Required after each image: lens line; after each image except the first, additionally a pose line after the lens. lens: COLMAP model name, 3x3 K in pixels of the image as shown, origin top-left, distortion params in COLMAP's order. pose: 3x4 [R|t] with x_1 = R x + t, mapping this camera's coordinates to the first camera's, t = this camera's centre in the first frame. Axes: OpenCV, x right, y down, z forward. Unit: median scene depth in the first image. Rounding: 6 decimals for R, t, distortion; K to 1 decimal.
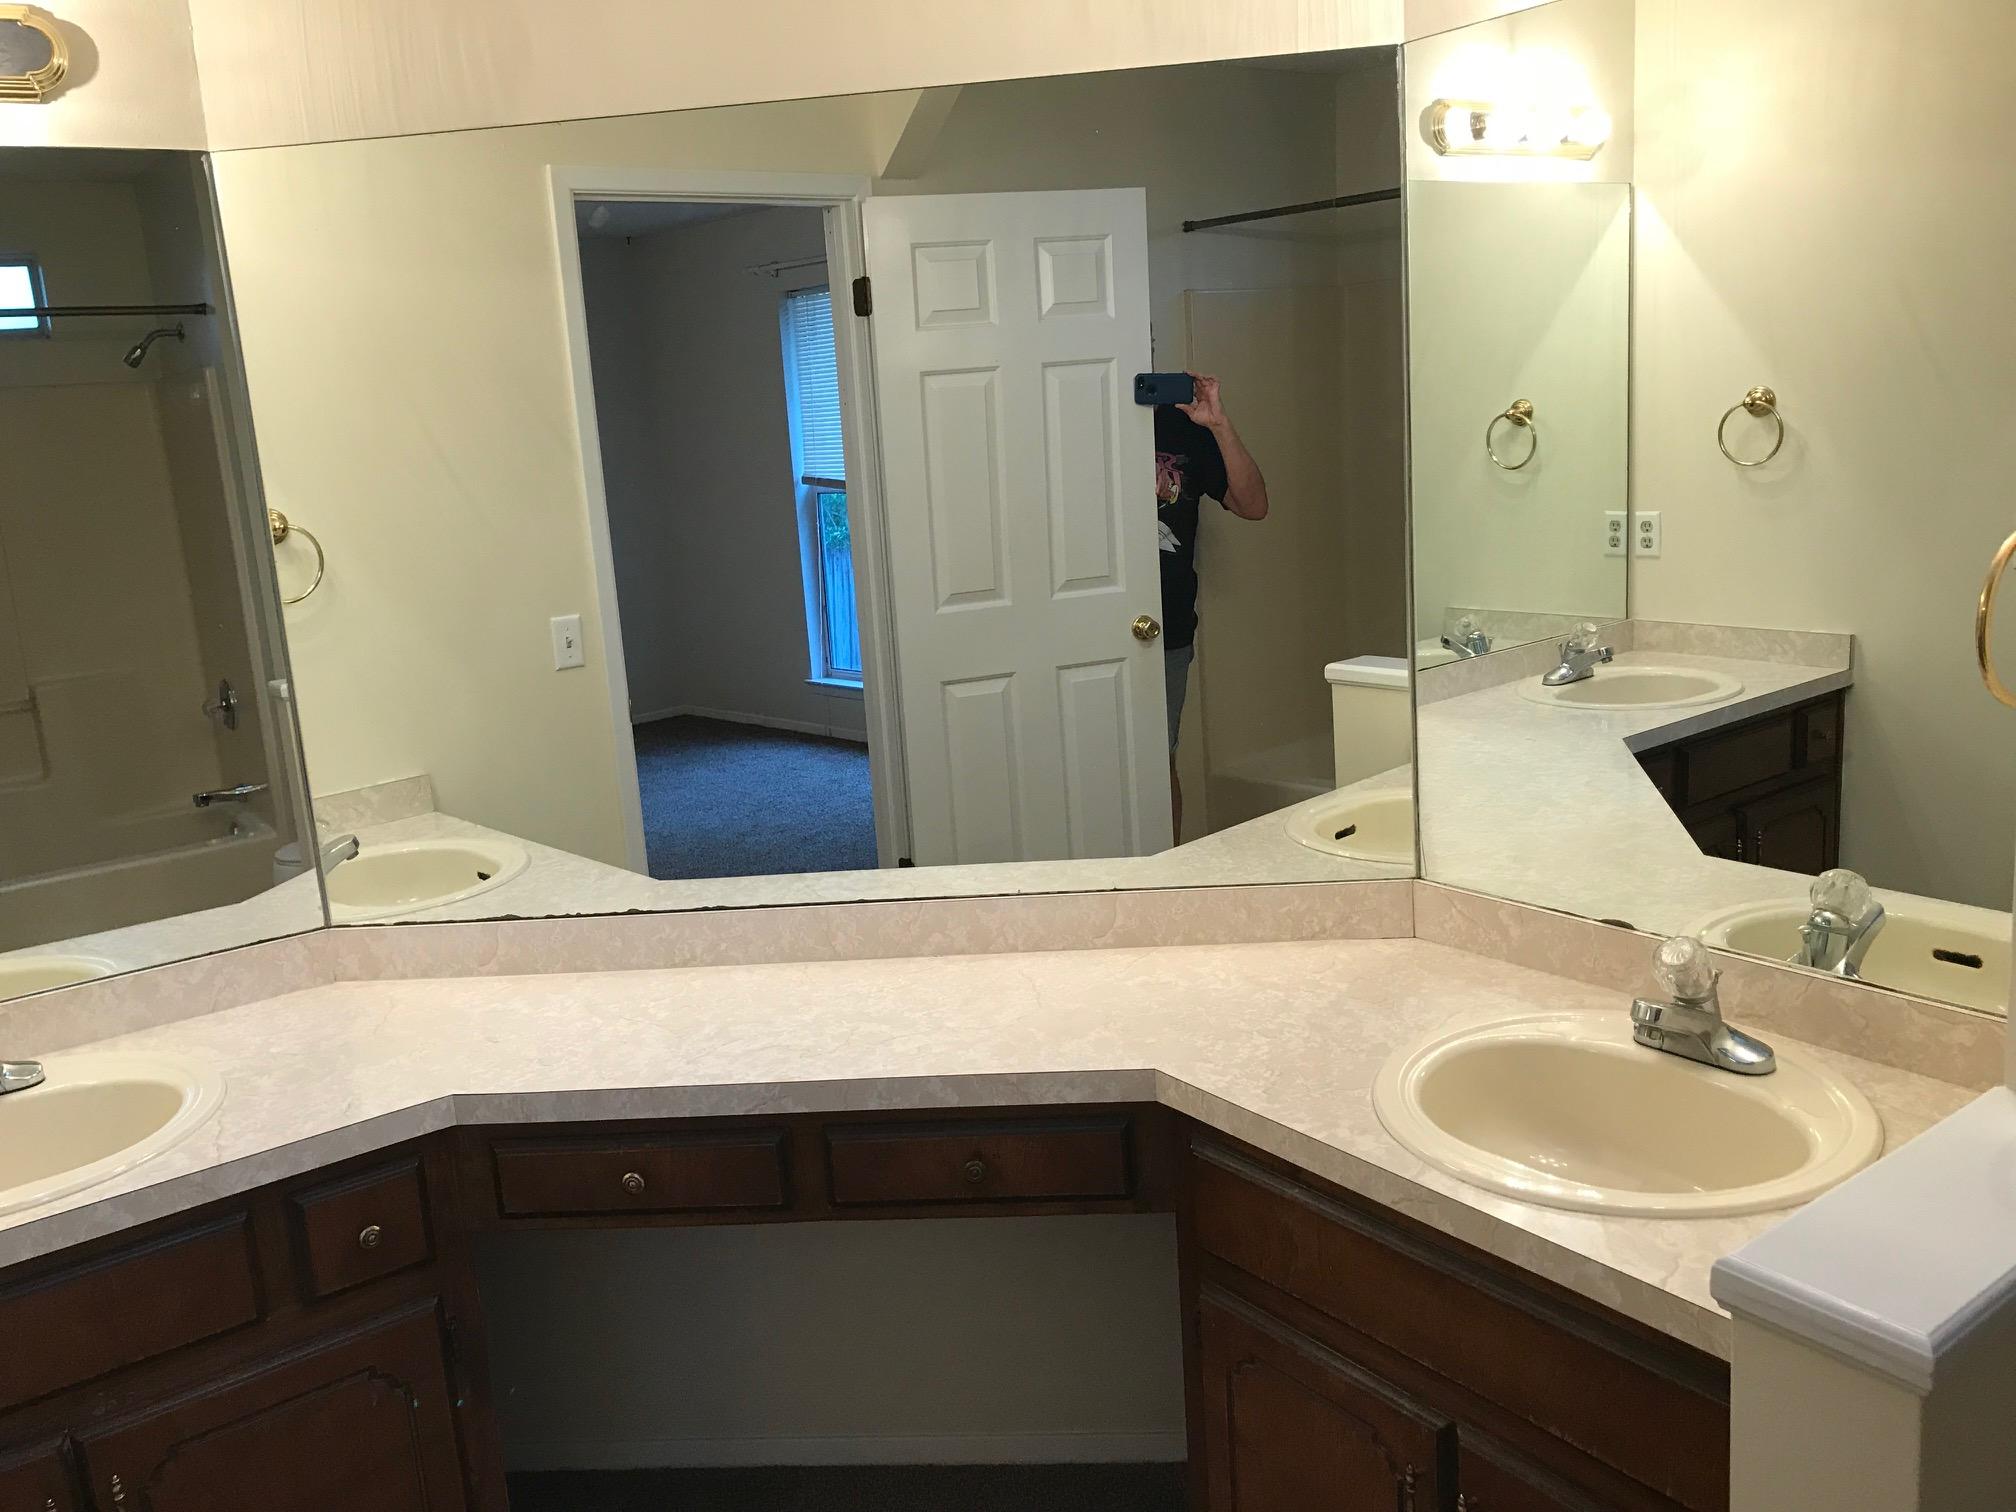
lens RADIAL K [[1635.1, 0, 964.4], [0, 1635.1, 734.1], [0, 0, 1]] dist [0.035117, -0.039365]
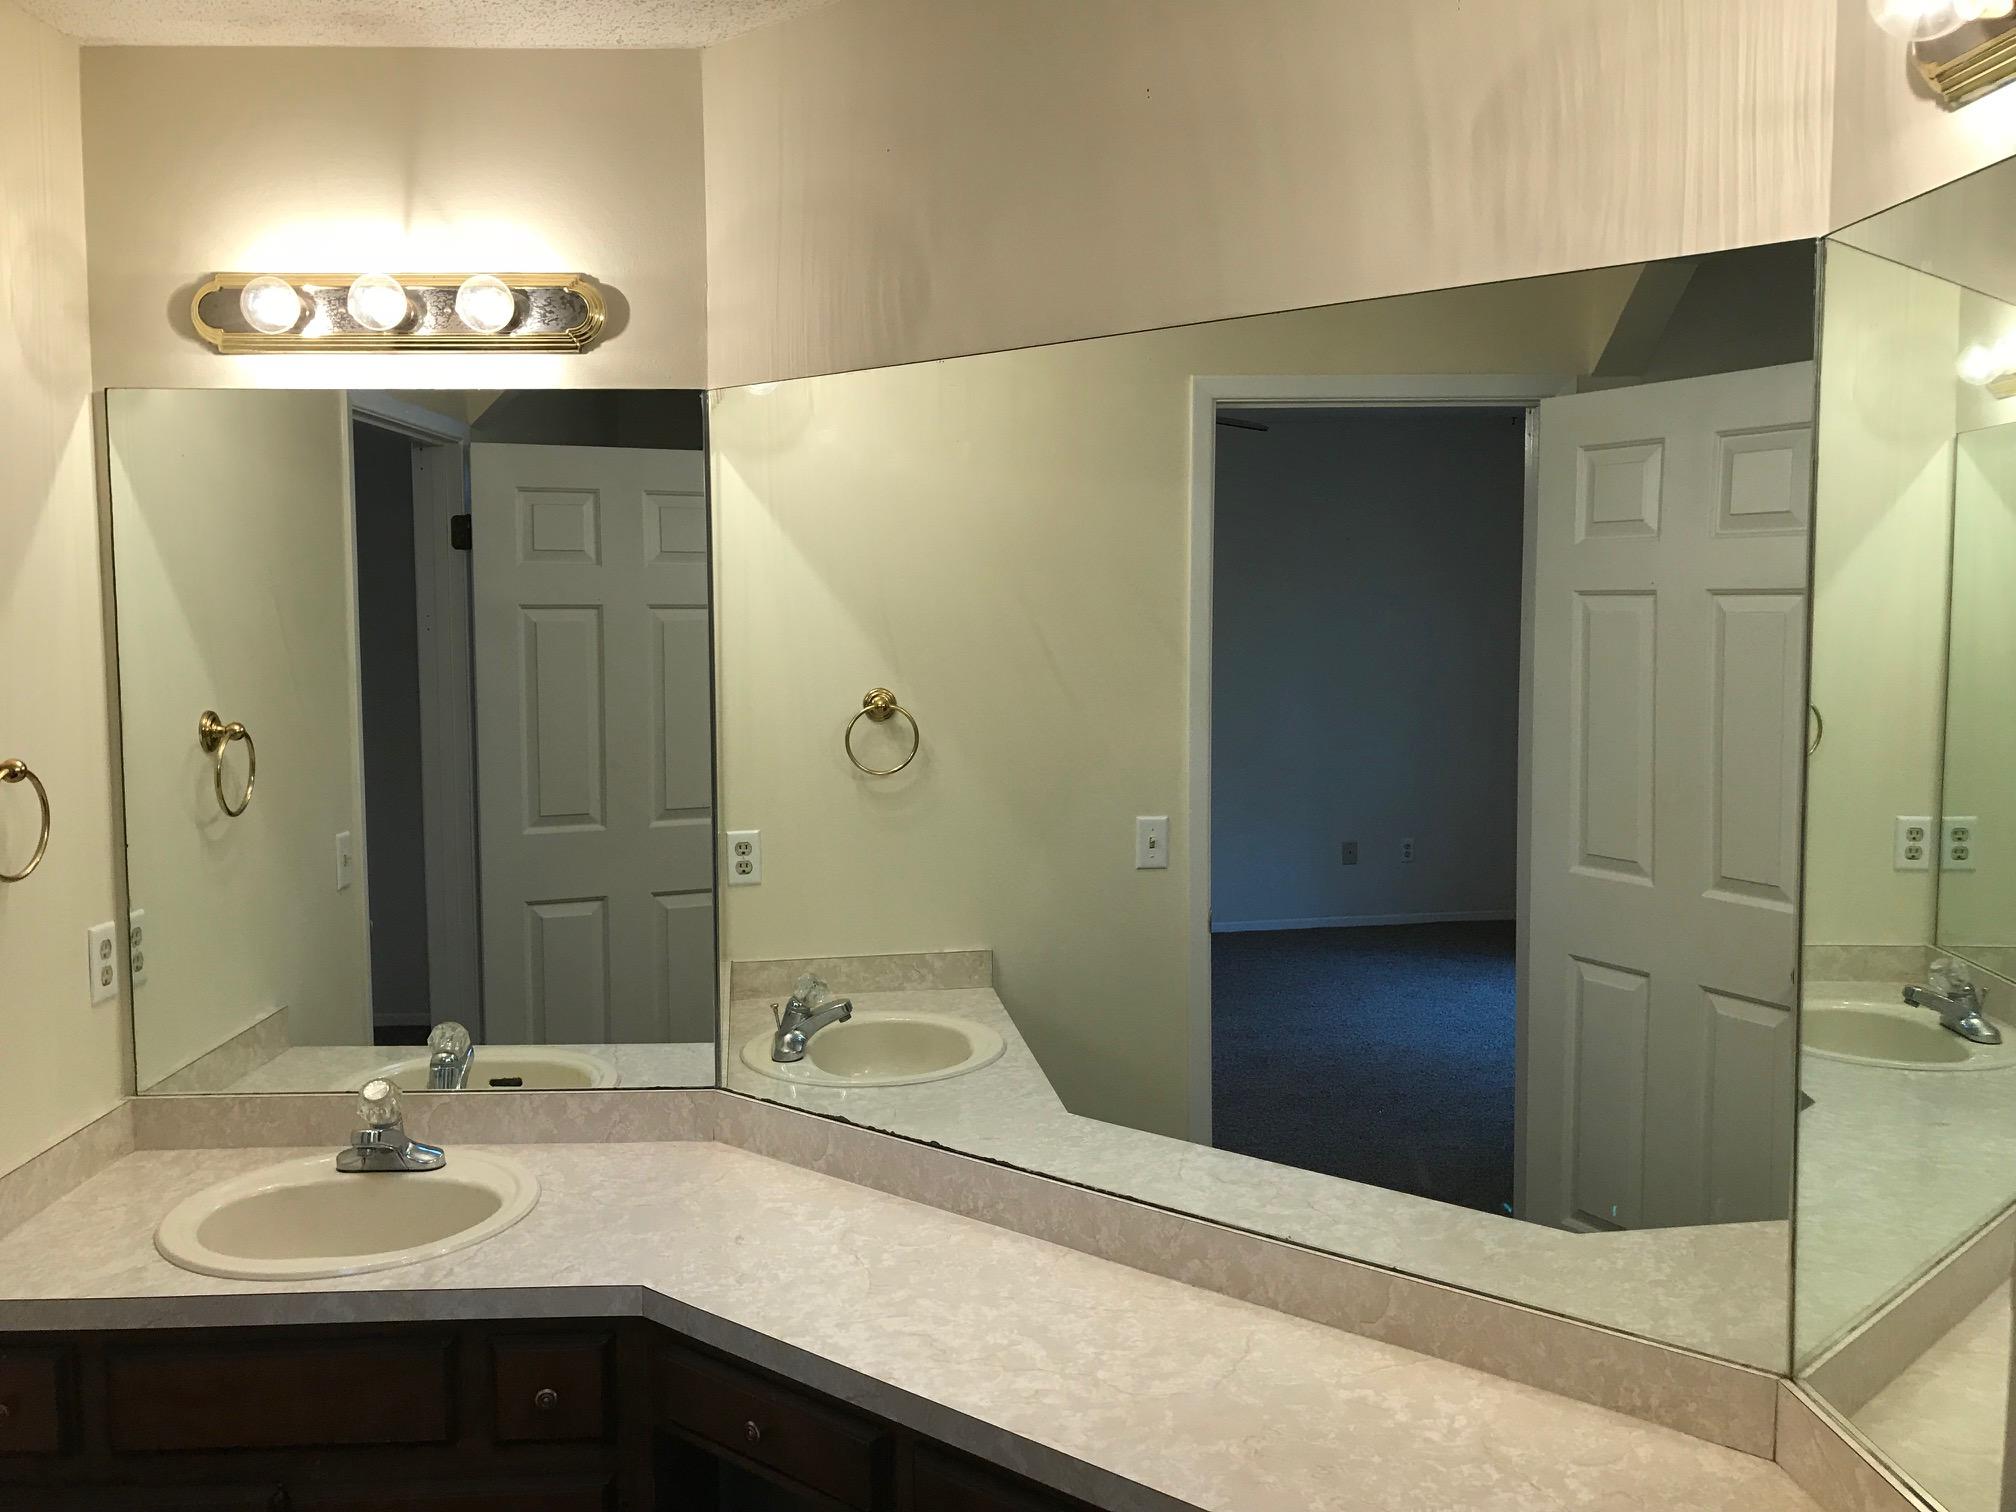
lens RADIAL K [[1635.1, 0, 995.6], [0, 1635.1, 738.3], [0, 0, 1]] dist [0.035117, -0.039365]
pose [[0.824294, 0.109406, -0.555491, 0.351511], [-0.160020, 0.986167, -0.043225, -0.095676], [0.543078, 0.124520, 0.830398, 0.191710]]
